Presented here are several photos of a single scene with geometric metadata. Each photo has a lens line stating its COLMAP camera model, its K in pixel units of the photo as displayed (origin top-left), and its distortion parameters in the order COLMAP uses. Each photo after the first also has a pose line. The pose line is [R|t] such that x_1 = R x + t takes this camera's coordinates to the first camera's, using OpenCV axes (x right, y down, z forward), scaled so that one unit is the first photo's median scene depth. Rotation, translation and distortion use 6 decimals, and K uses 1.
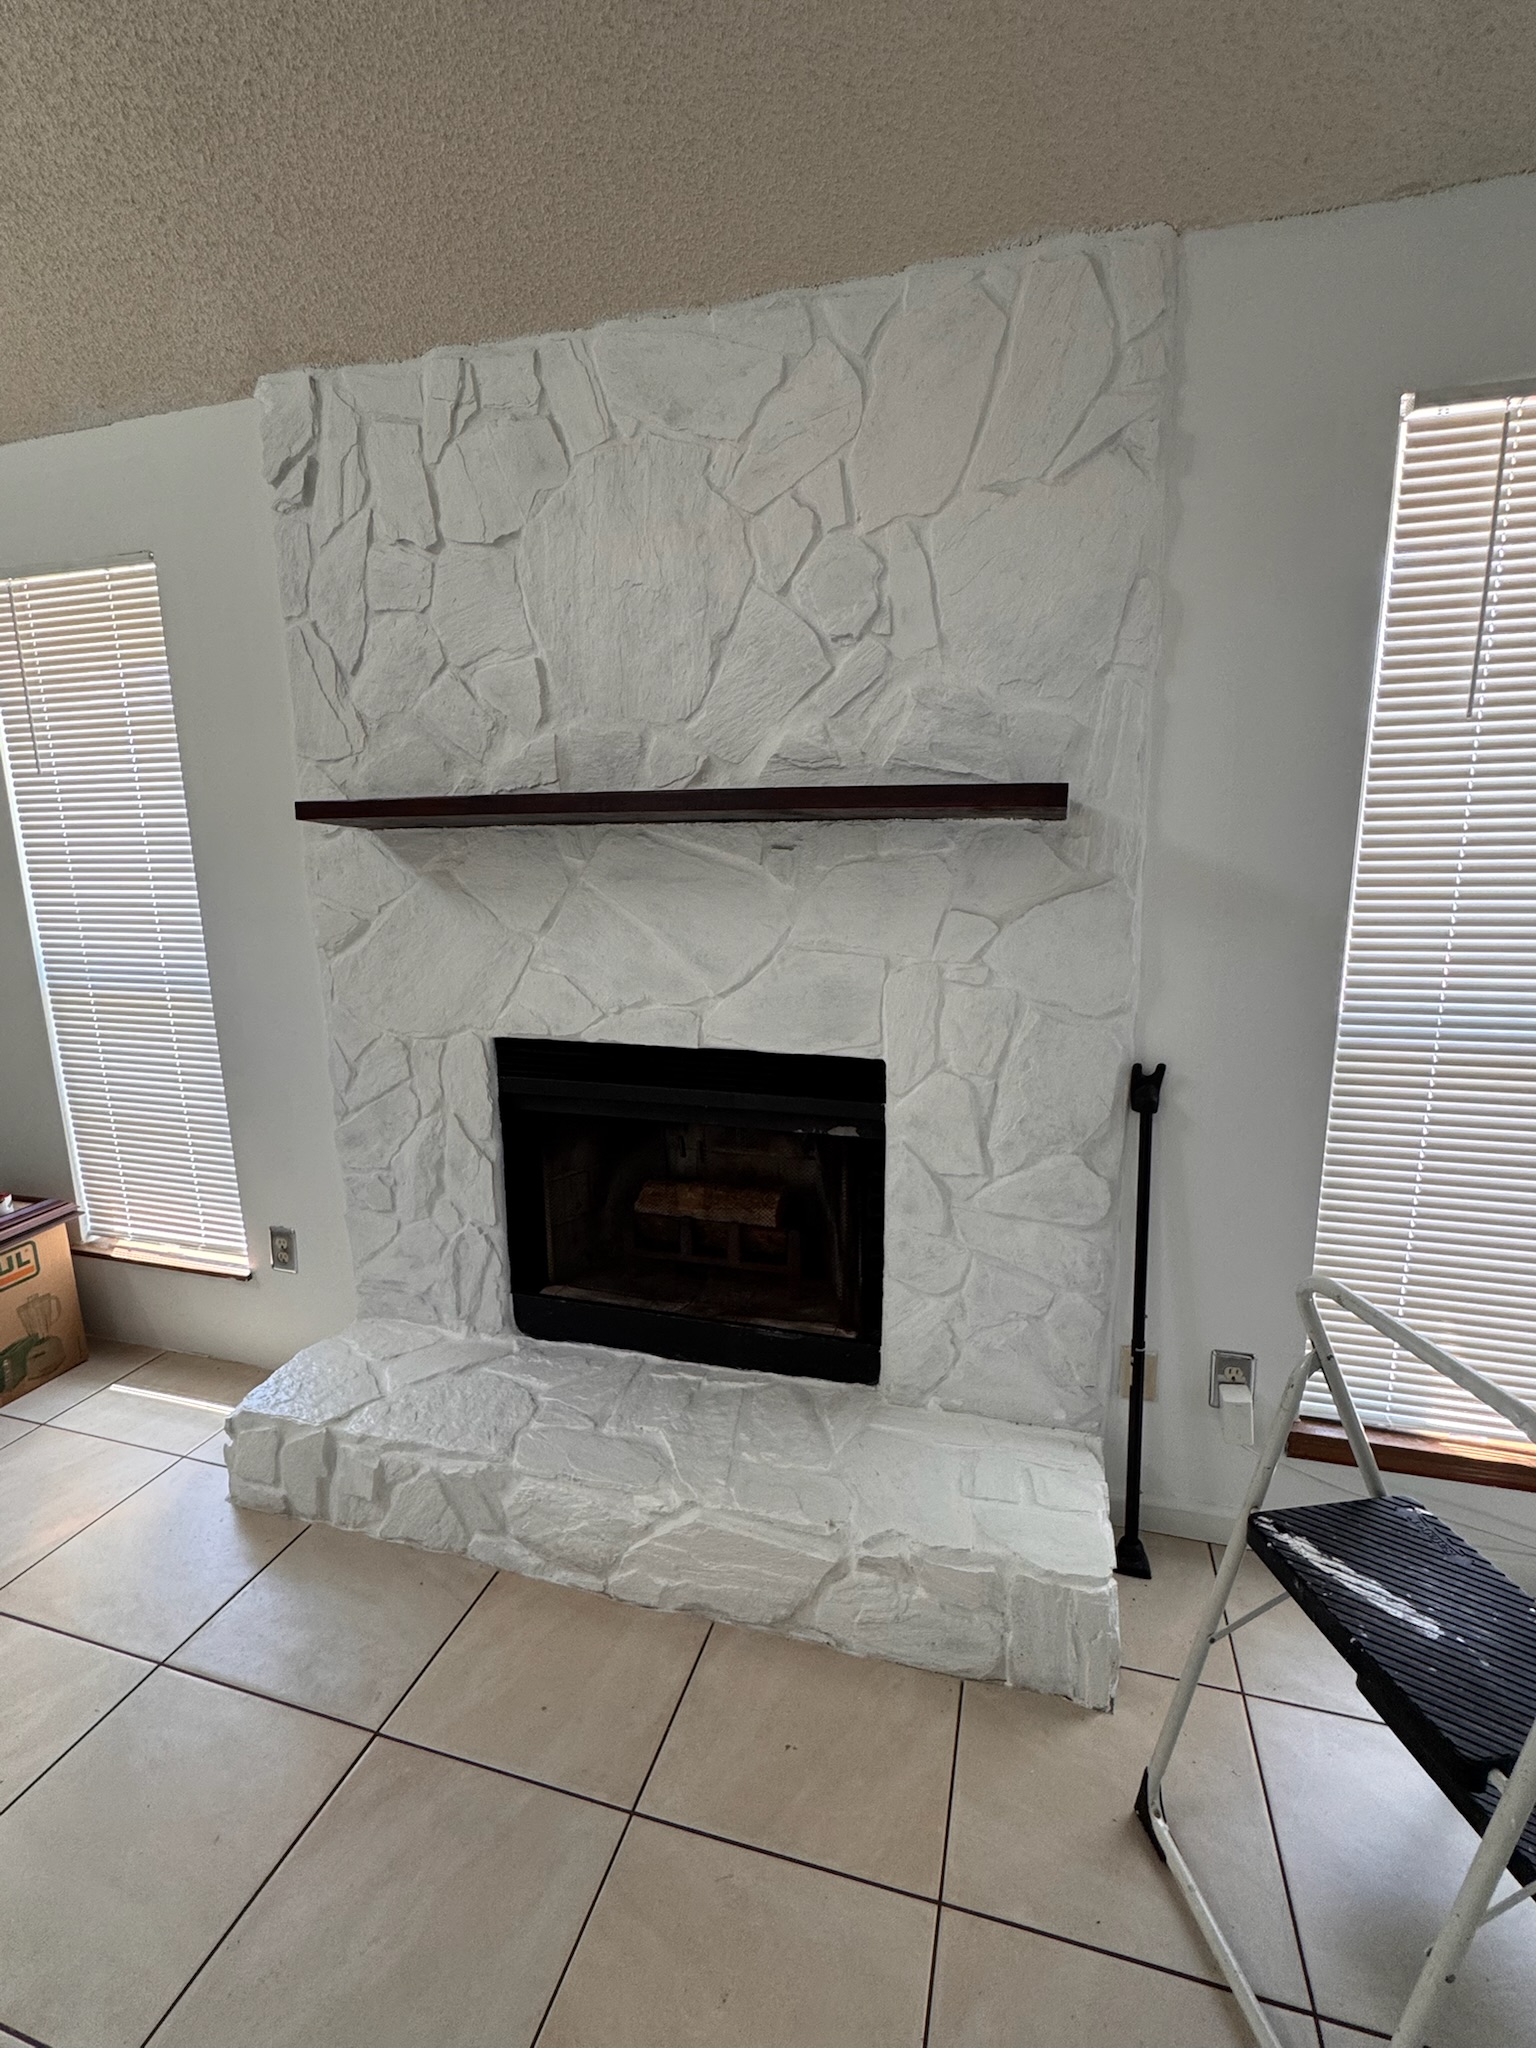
lens RADIAL K [[936.5, 0, 771.7], [0, 936.5, 1020.8], [0, 0, 1]] dist [-0.004504, -0.000099]
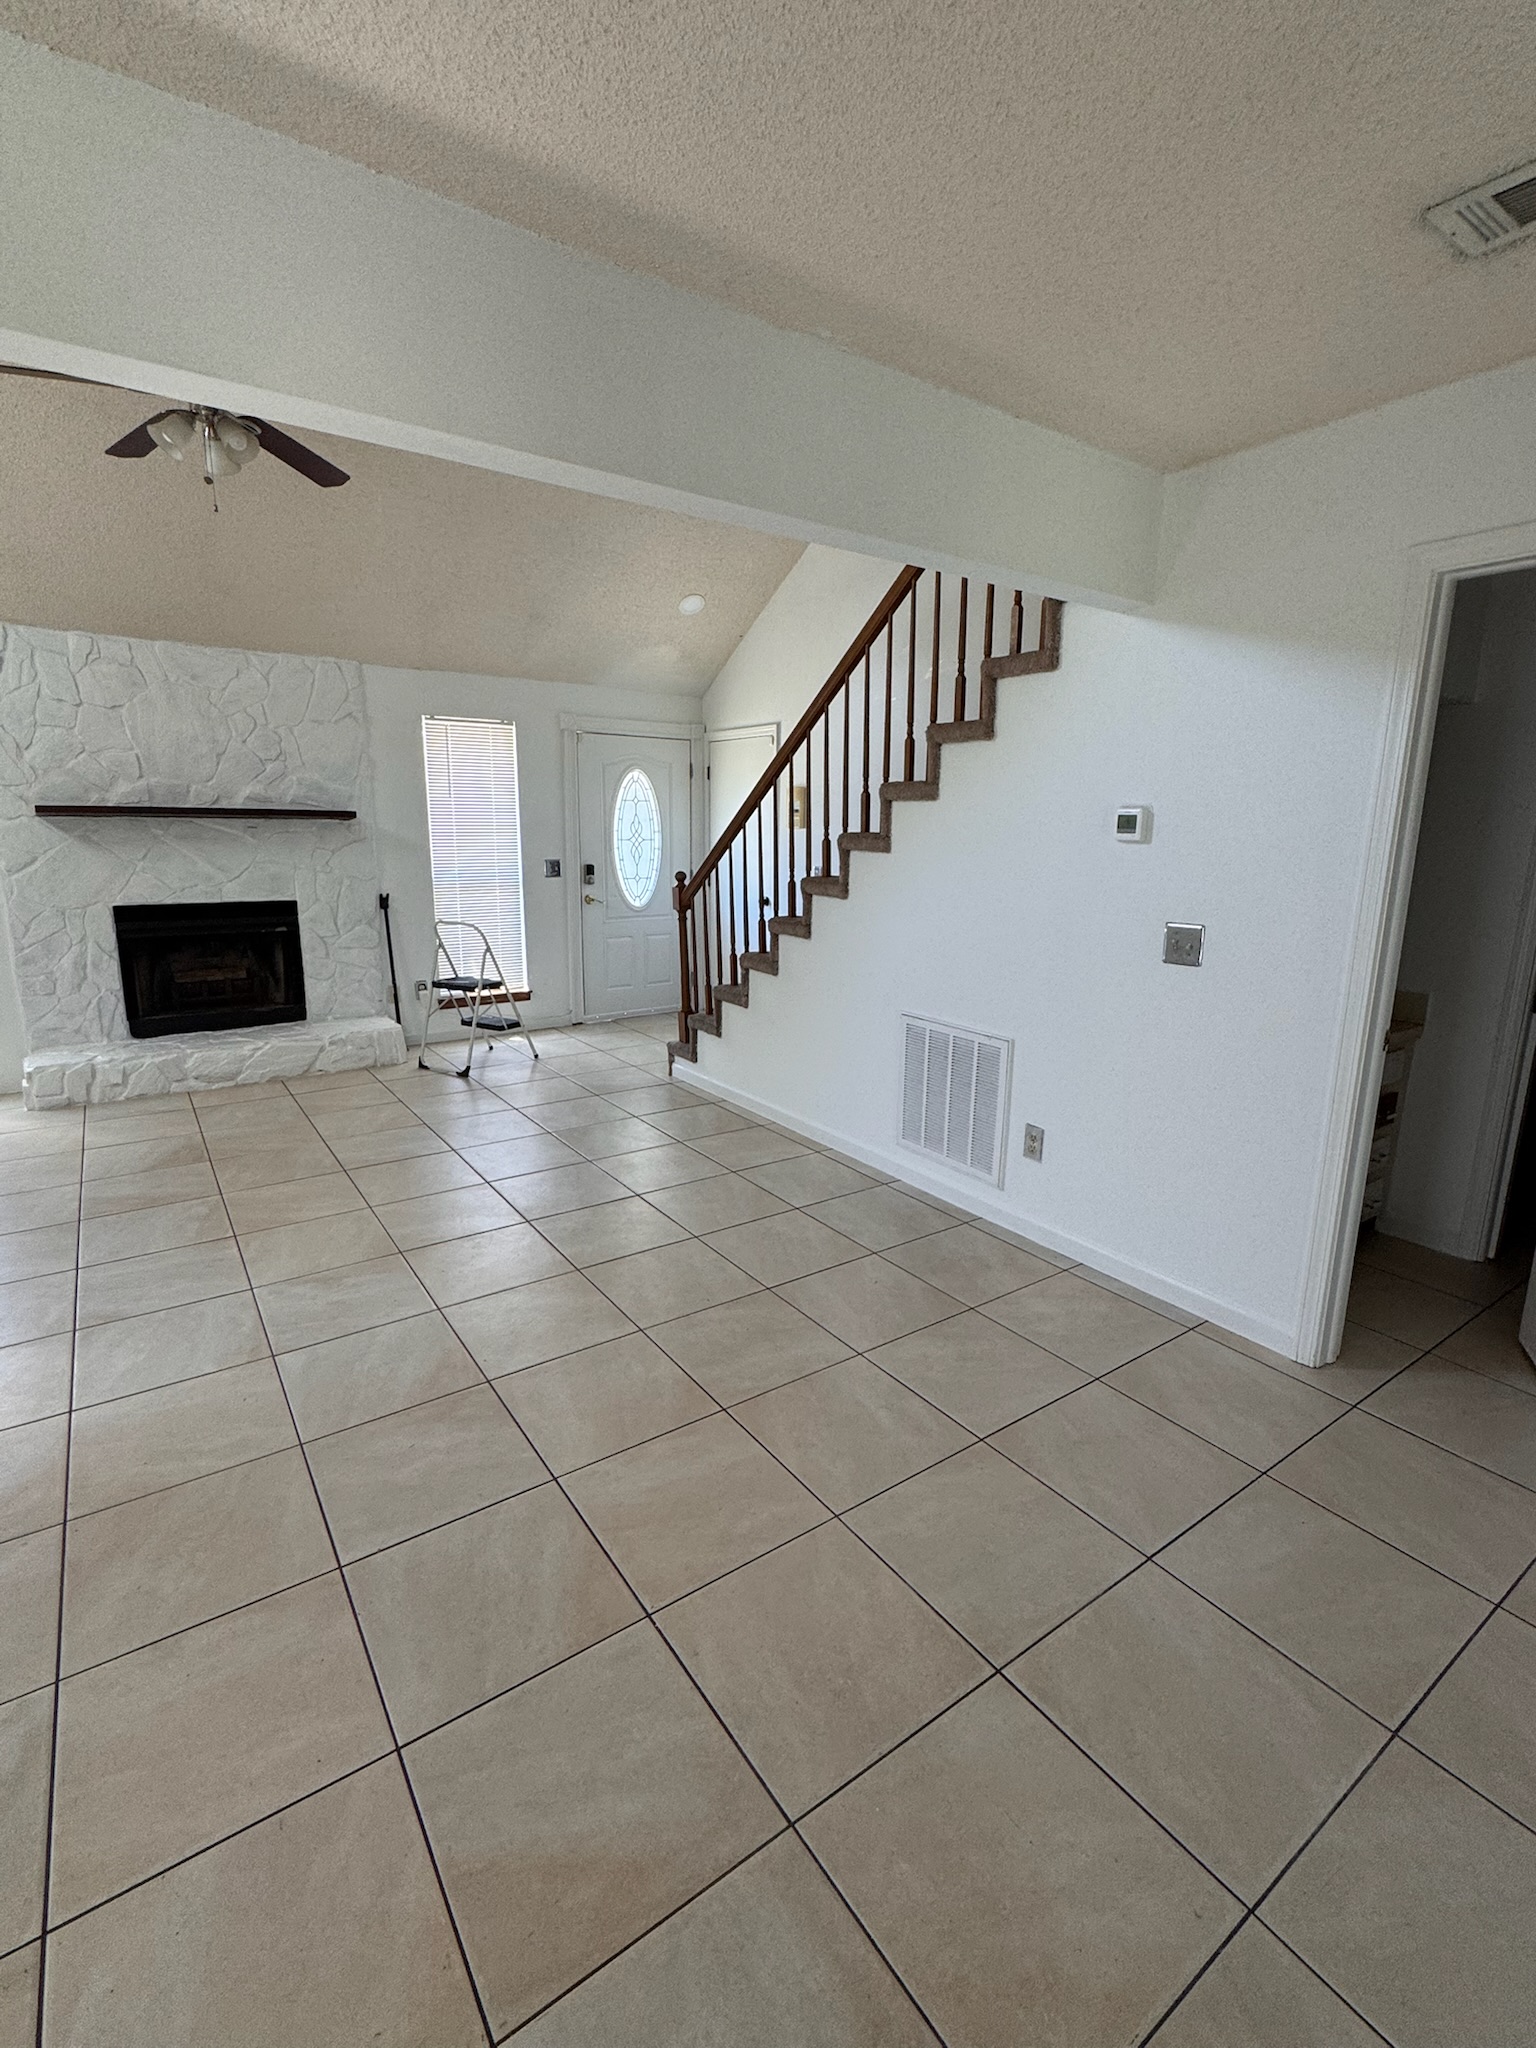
lens RADIAL K [[936.5, 0, 771.0], [0, 936.5, 1025.9], [0, 0, 1]] dist [-0.004504, -0.000099]
pose [[0.620484, -0.143038, 0.771064, -1.272353], [0.134305, 0.988081, 0.075220, 0.408515], [-0.772633, 0.056885, 0.632299, -1.984965]]
